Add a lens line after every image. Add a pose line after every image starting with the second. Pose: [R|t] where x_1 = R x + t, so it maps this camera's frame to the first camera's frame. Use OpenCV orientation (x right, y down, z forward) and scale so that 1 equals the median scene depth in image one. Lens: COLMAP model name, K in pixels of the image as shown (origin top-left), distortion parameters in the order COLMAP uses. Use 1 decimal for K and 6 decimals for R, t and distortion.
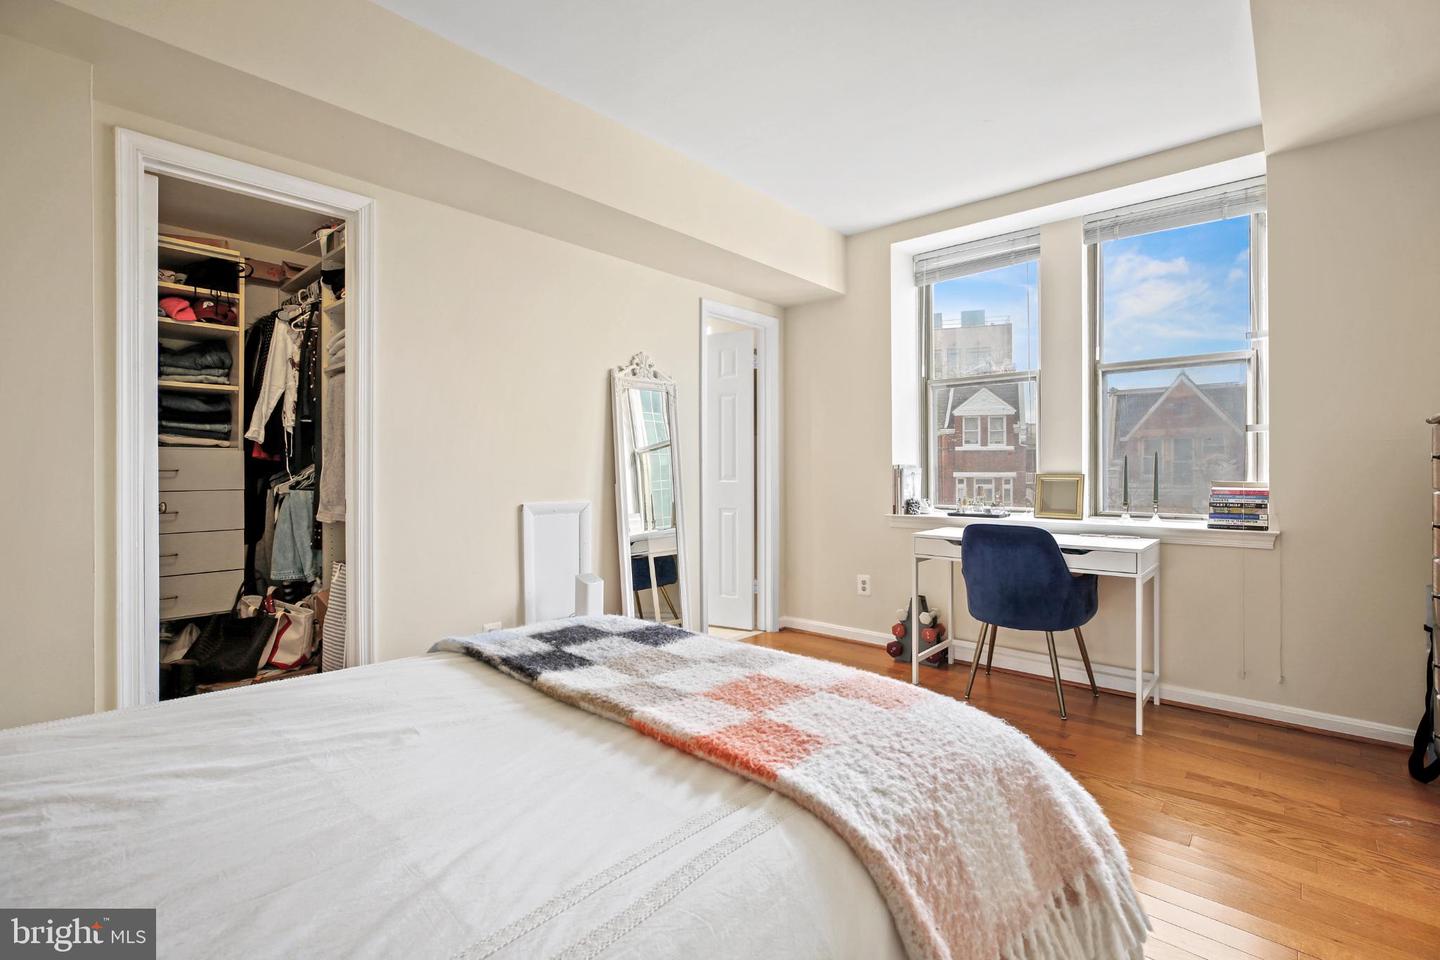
lens RADIAL K [[648.5, 0, 723.3], [0, 648.5, 478.5], [0, 0, 1]] dist [-0.031660, 0.015302]
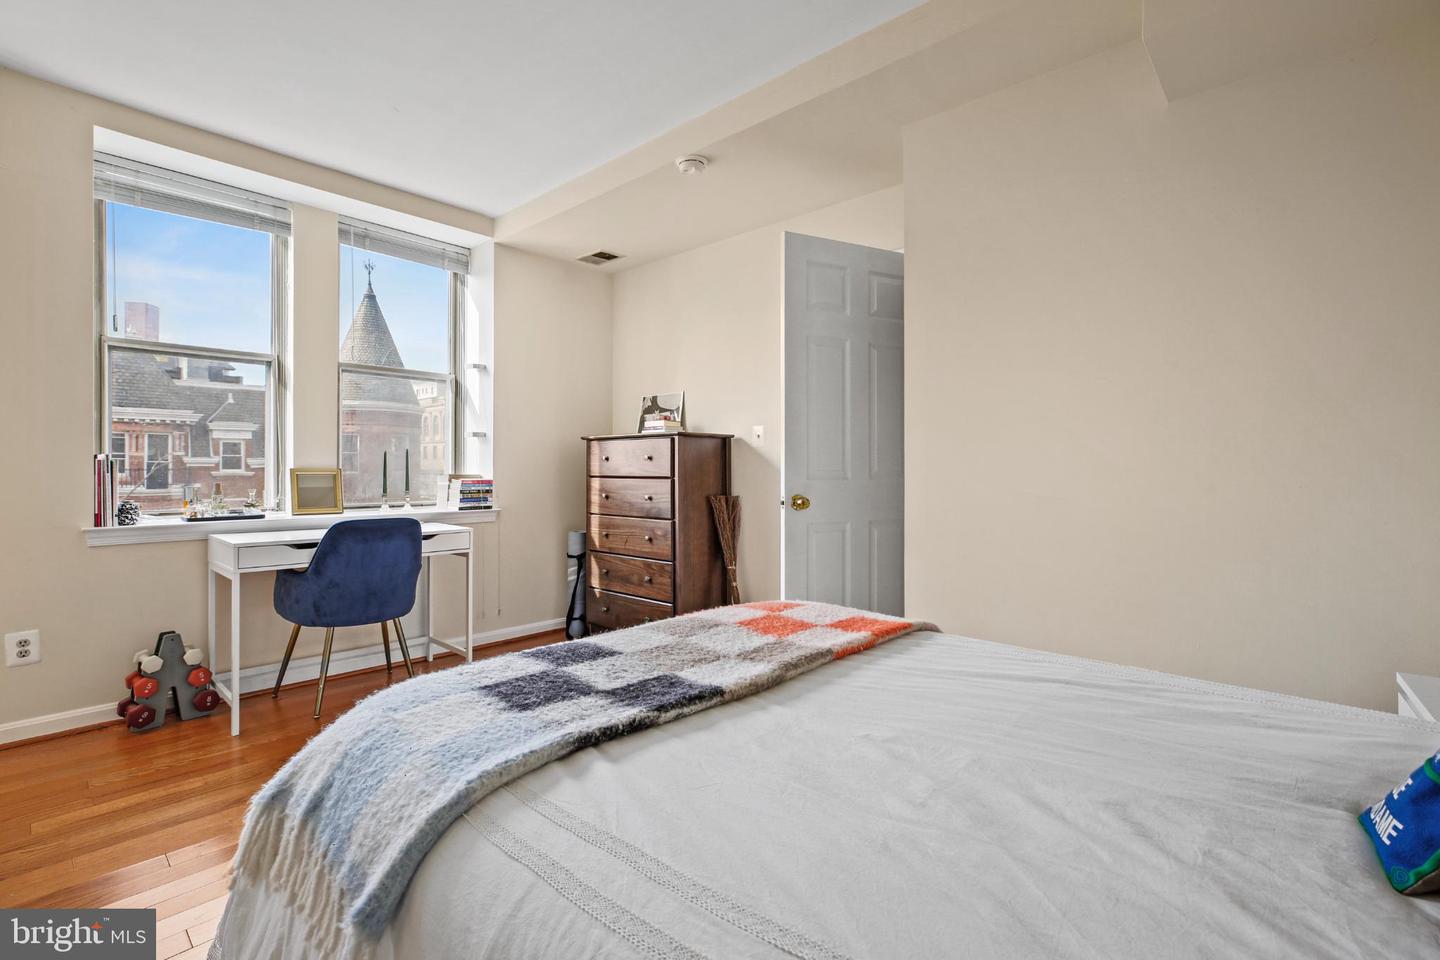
lens RADIAL K [[648.5, 0, 723.3], [0, 648.5, 478.5], [0, 0, 1]] dist [-0.031660, 0.015302]
pose [[0.015866, -0.010880, 0.999815, -0.549463], [0.010125, 0.999891, 0.010720, 0.005285], [-0.999823, 0.009953, 0.015975, 0.464340]]
